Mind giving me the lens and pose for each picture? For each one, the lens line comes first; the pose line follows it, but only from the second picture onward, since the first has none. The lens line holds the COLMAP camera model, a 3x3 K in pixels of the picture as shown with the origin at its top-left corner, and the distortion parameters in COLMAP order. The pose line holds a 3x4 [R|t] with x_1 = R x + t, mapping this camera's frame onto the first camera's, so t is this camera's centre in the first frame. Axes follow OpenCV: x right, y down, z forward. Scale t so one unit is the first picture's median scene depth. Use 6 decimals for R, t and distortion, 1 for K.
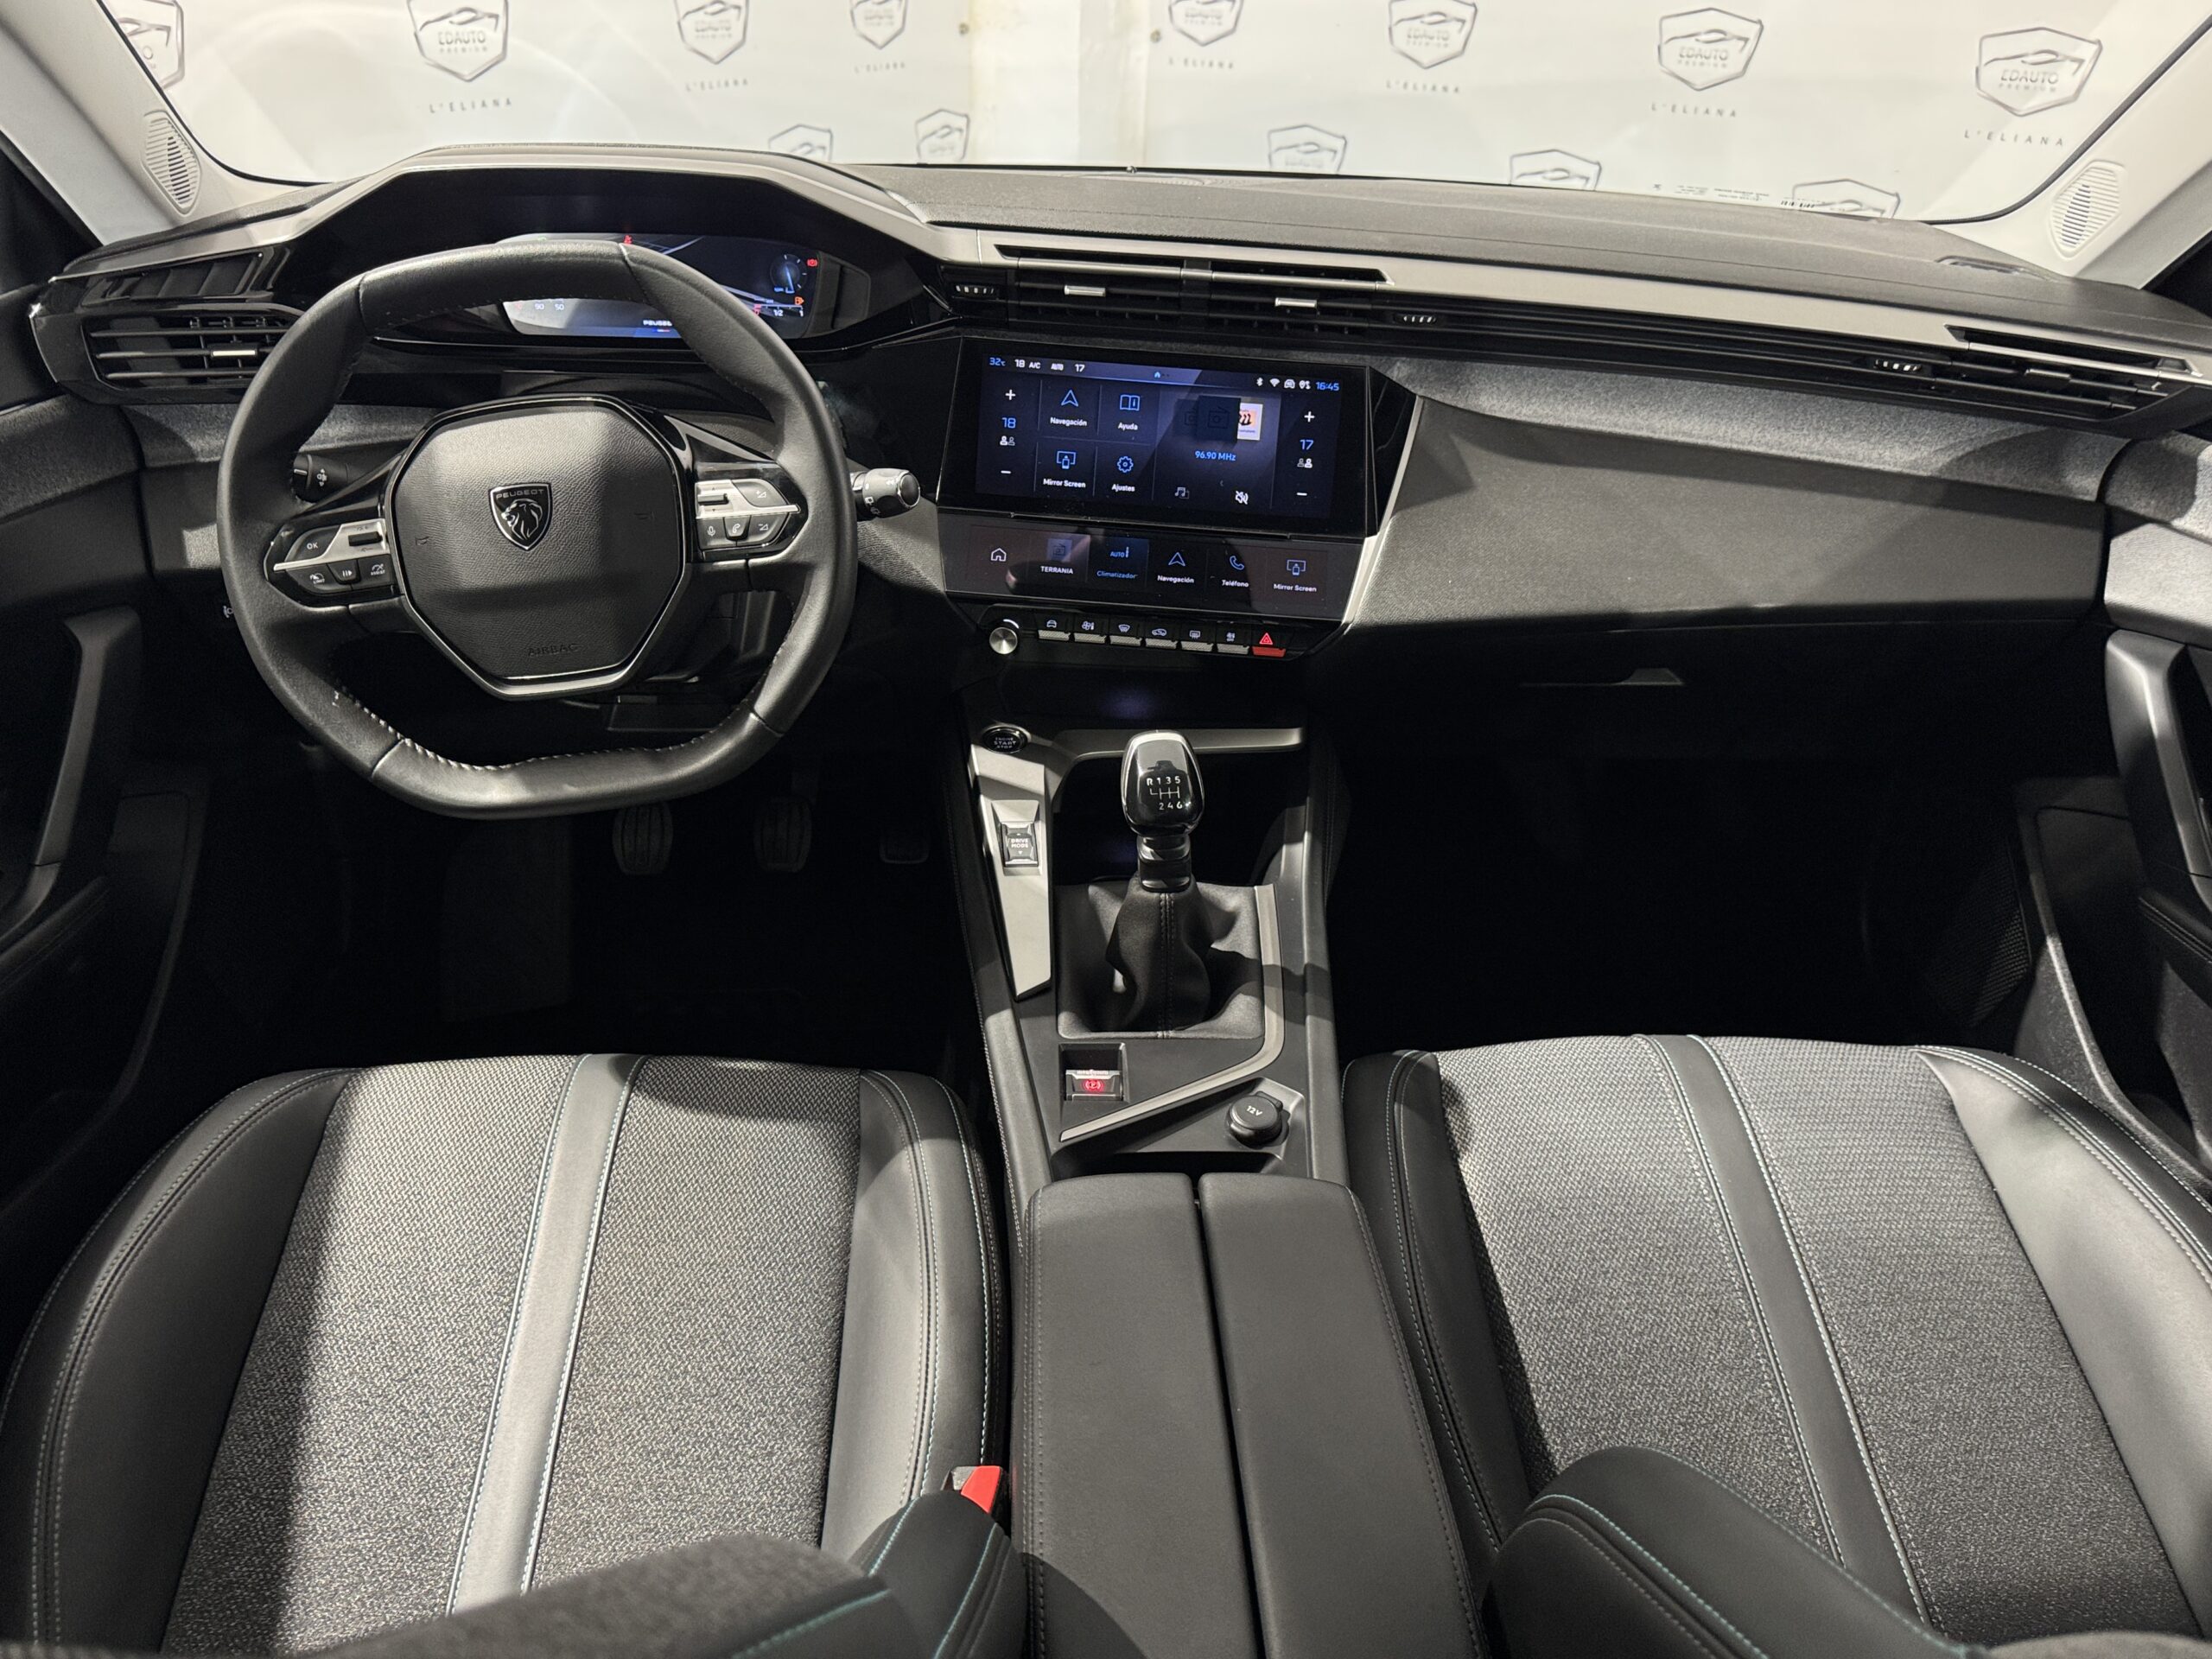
lens RADIAL K [[1644.1, 0, 1109.9], [0, 1644.1, 843.7], [0, 0, 1]] dist [0.135047, -0.241422]
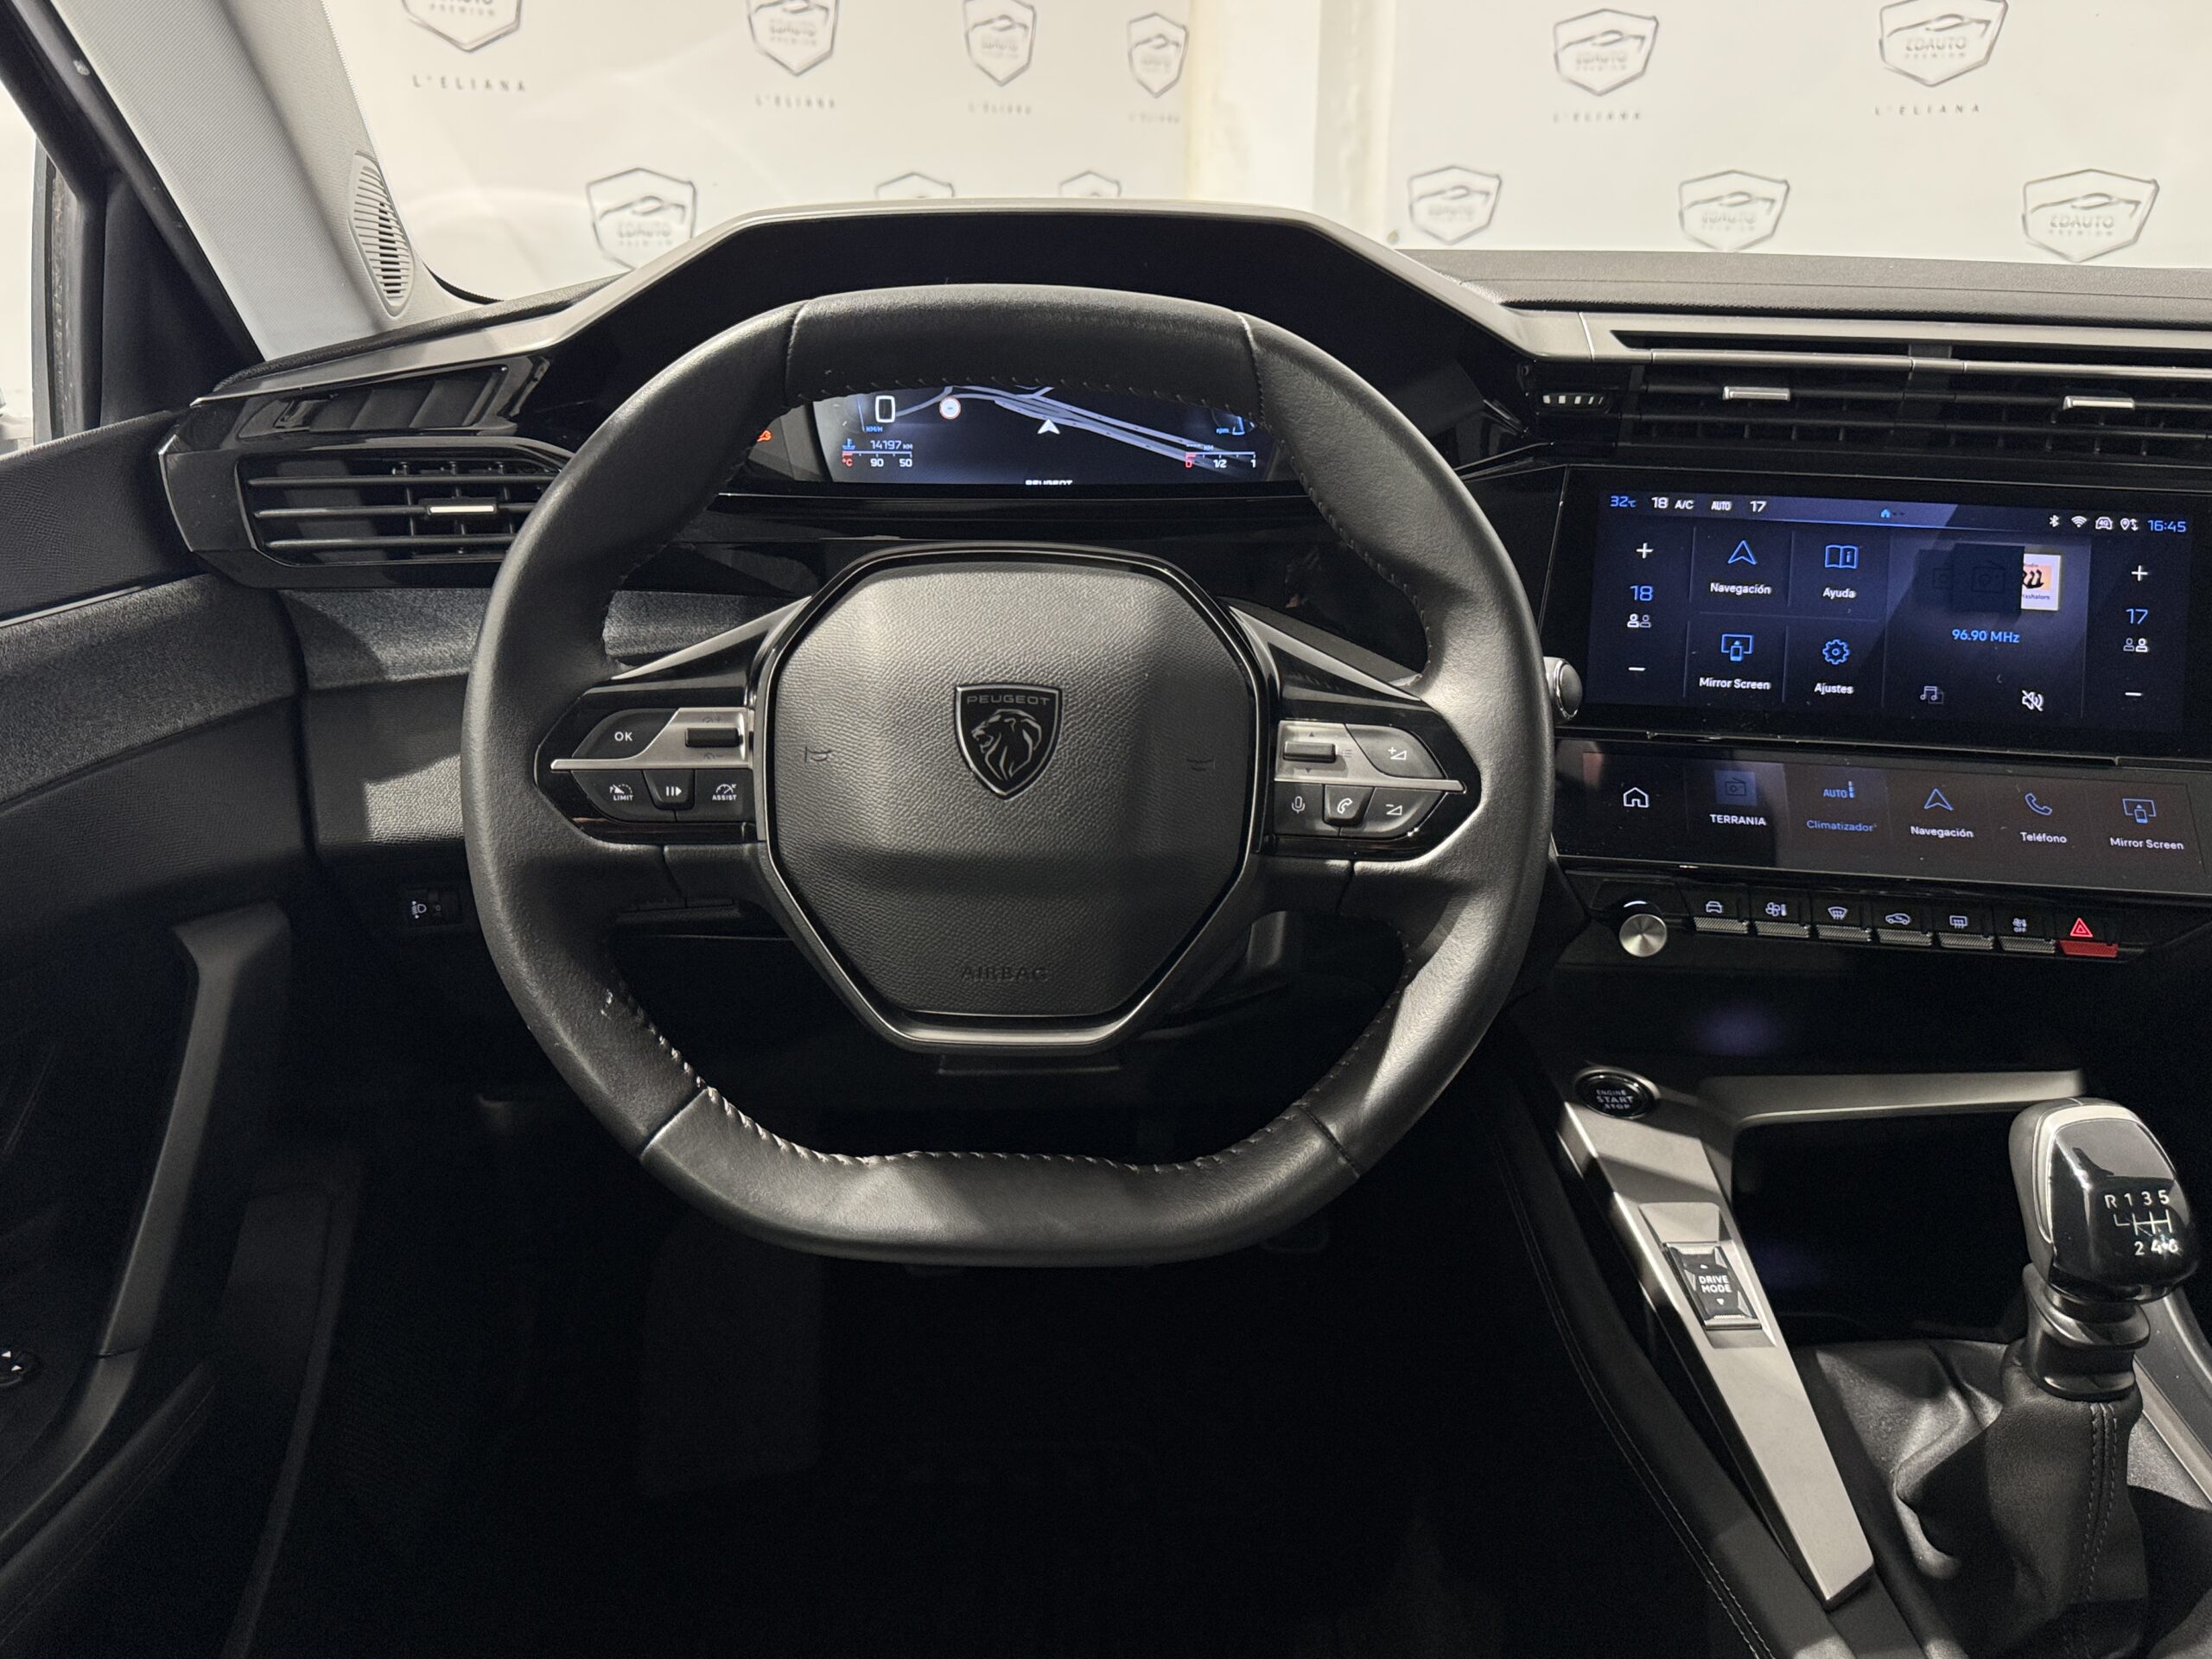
lens RADIAL K [[1789.5, 0, 1107.6], [0, 1789.5, 825.5], [0, 0, 1]] dist [0.067307, -0.139471]
pose [[0.998521, -0.013637, -0.052629, -0.229831], [0.004543, 0.985572, -0.169197, -0.052359], [0.054177, 0.168707, 0.984176, 0.332579]]
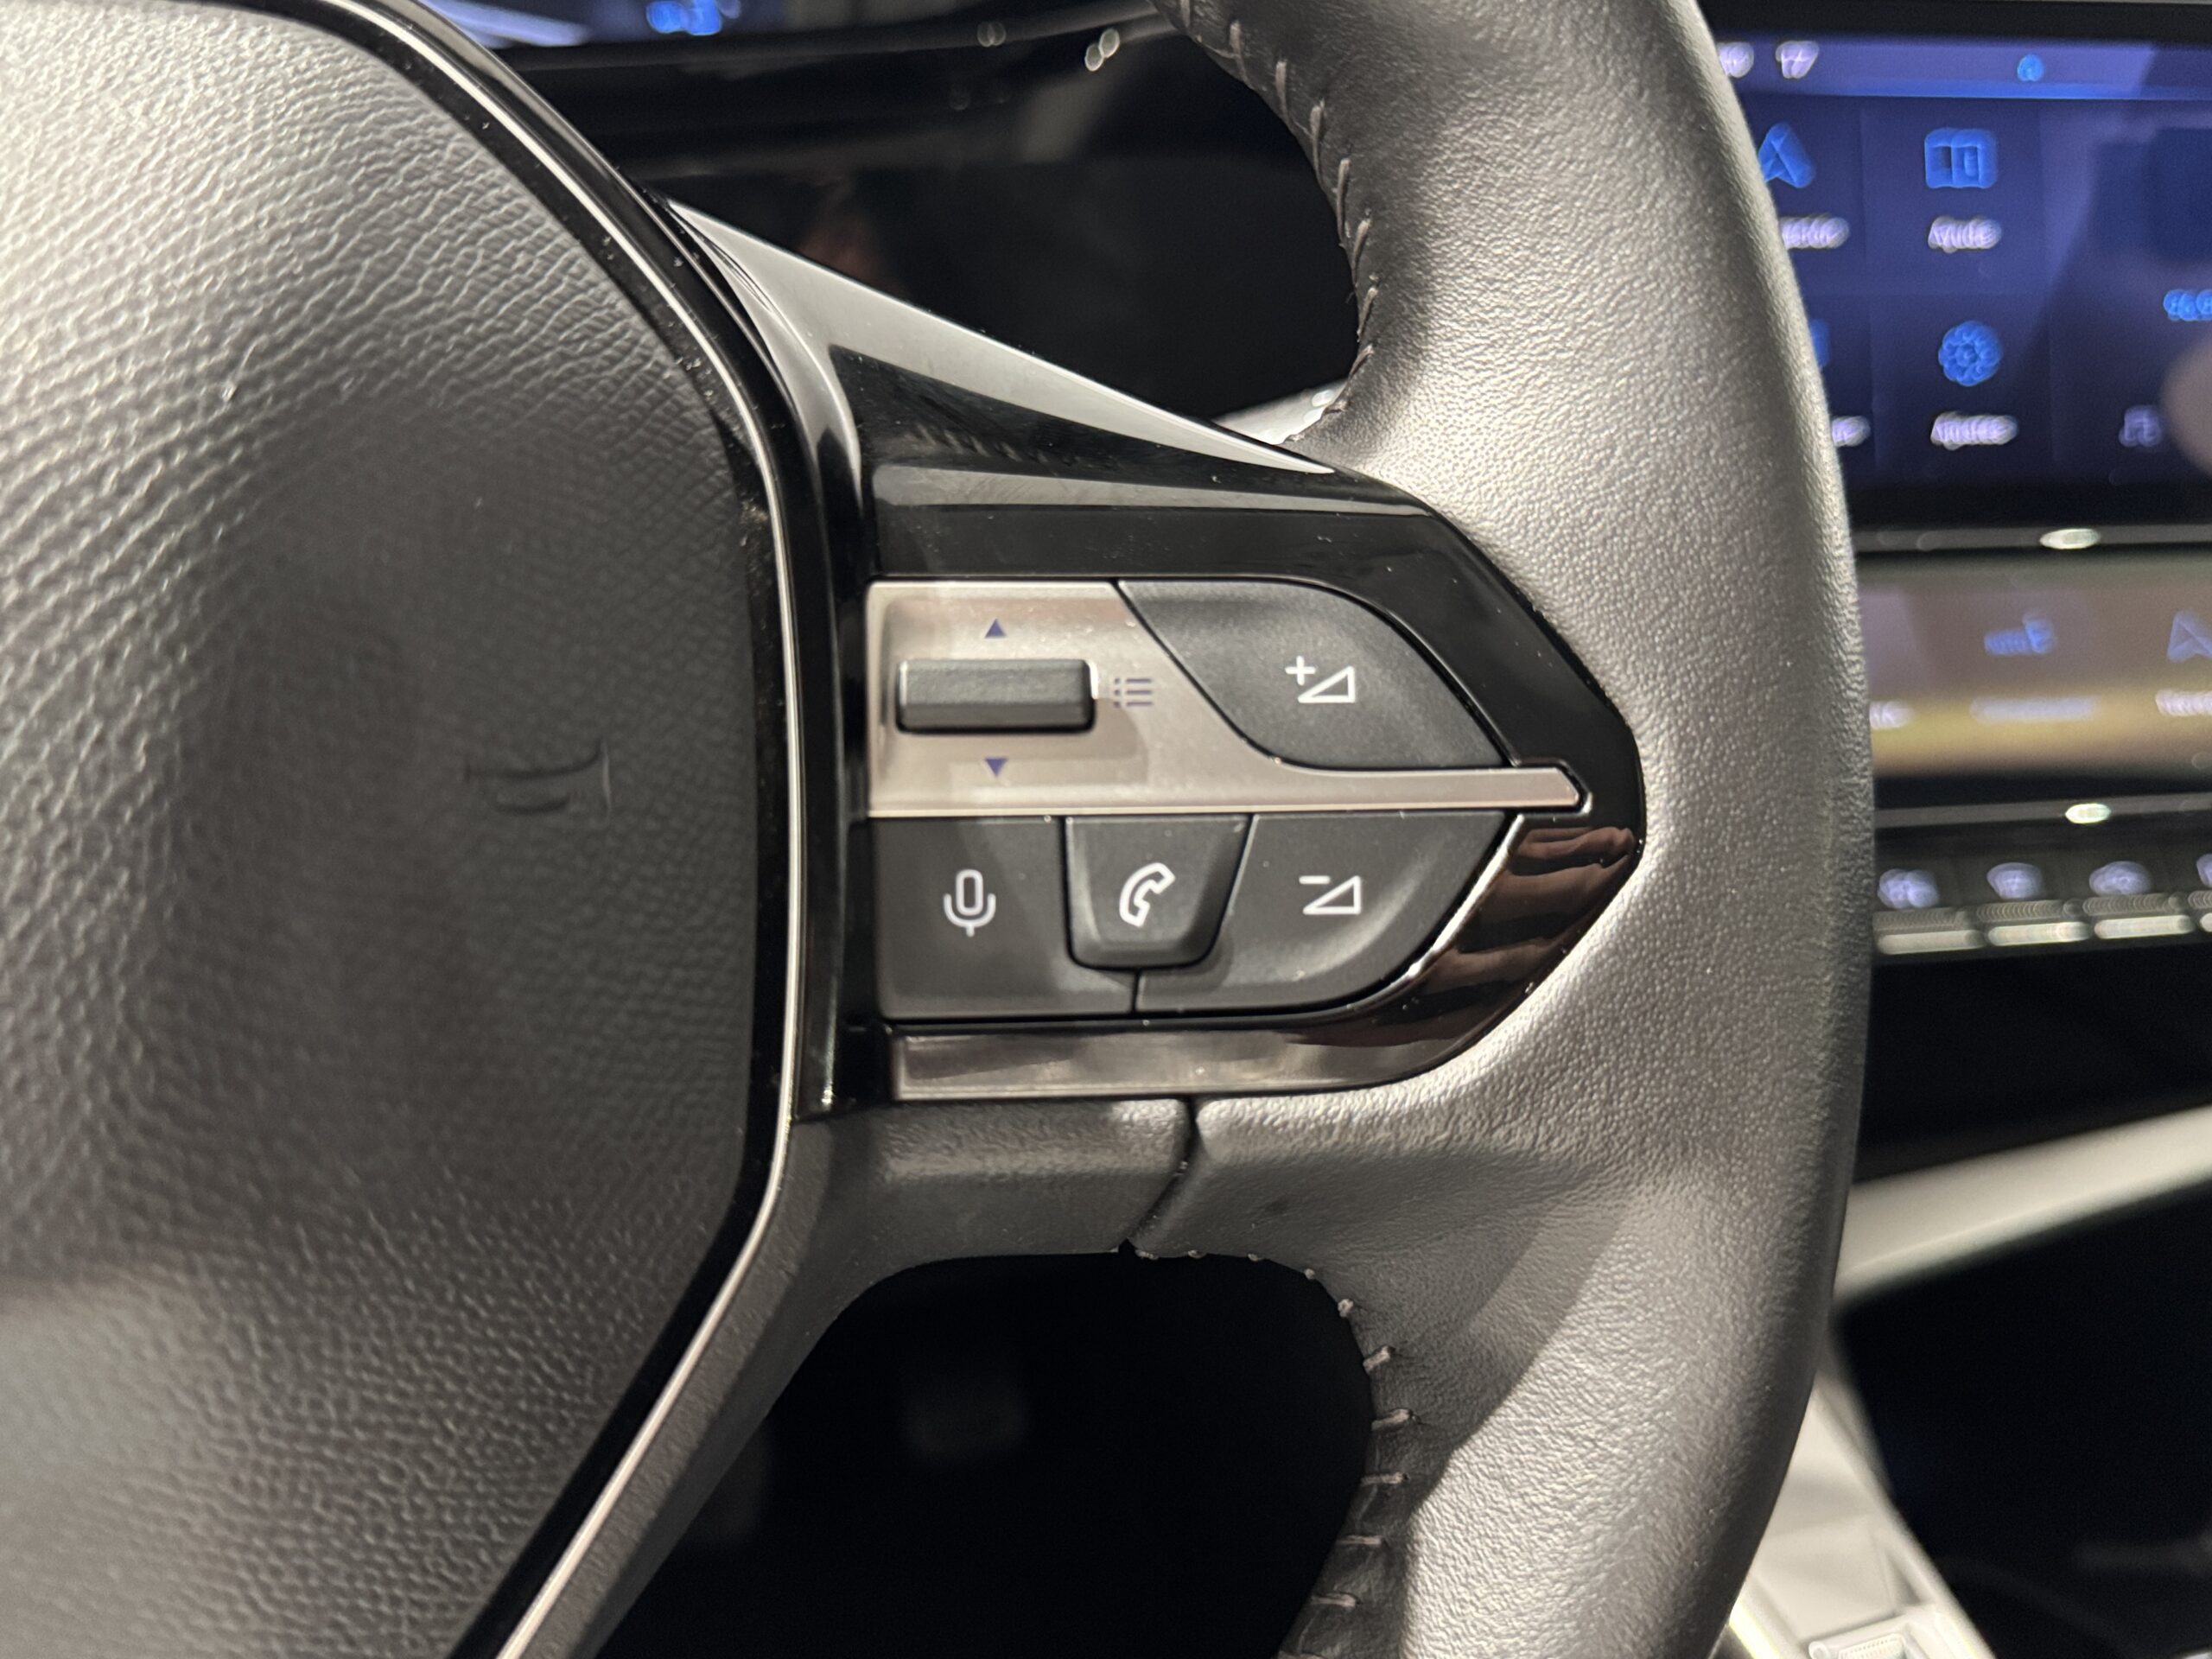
lens RADIAL K [[1826.9, 0, 1092.3], [0, 1826.9, 835.2], [0, 0, 1]] dist [0.061377, -0.082984]
pose [[0.977592, -0.109858, 0.179571, -0.217404], [0.123401, 0.990157, -0.066040, -0.140303], [-0.170549, 0.086719, 0.981526, 0.705007]]
